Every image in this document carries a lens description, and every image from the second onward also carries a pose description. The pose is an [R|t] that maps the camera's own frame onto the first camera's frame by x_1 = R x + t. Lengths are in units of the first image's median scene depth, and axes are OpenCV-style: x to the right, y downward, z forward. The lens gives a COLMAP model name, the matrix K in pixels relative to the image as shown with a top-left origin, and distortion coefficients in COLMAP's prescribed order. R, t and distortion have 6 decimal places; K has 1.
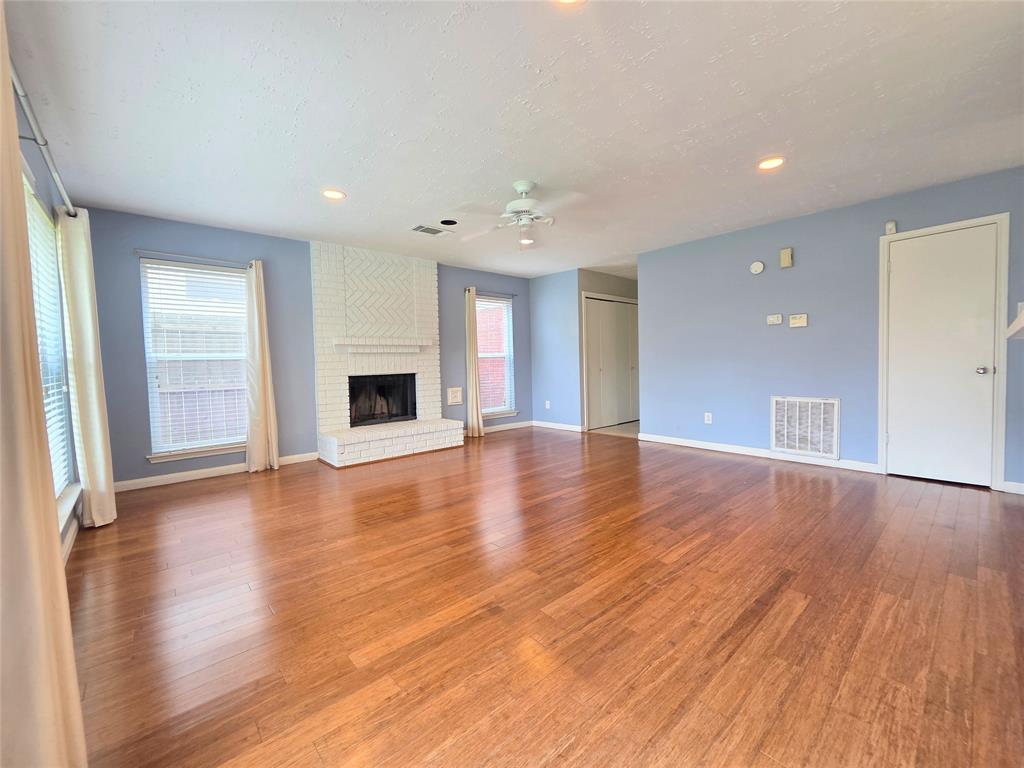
lens RADIAL K [[422.7, 0, 514.5], [0, 422.7, 381.0], [0, 0, 1]] dist [-0.001170, 0.000099]
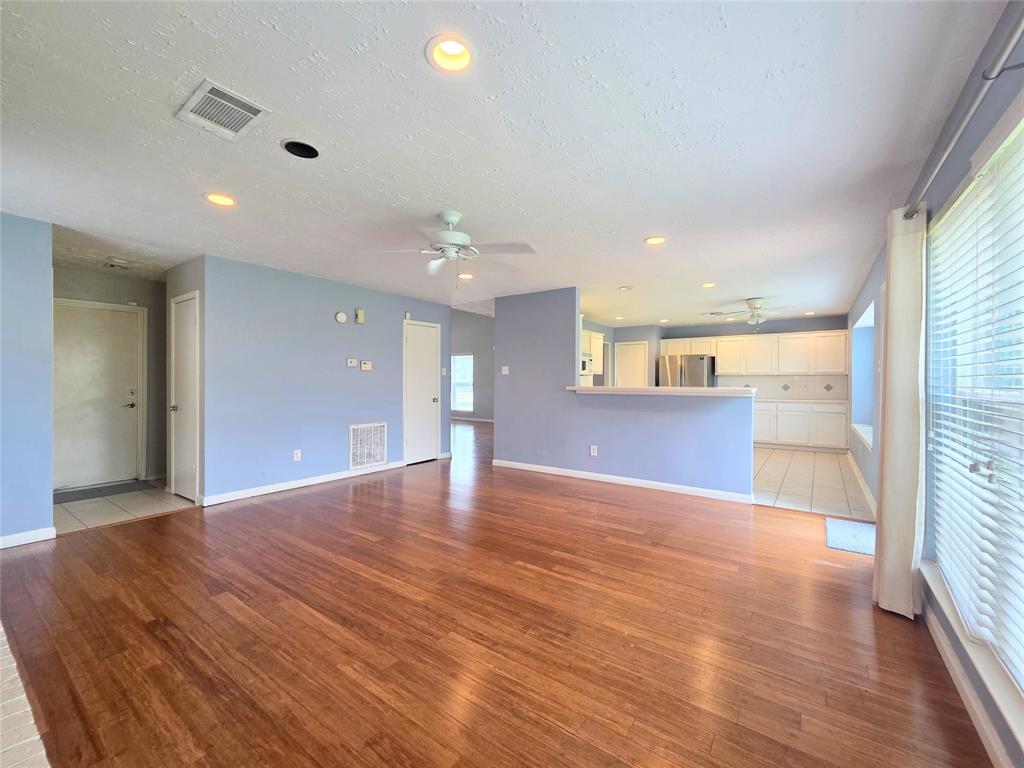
lens RADIAL K [[422.7, 0, 514.5], [0, 422.7, 381.0], [0, 0, 1]] dist [-0.001170, 0.000099]
pose [[-0.221688, 0.019068, 0.974931, -0.700344], [0.043225, 0.999018, -0.009710, -0.060792], [-0.974159, 0.039989, -0.222294, 0.825786]]
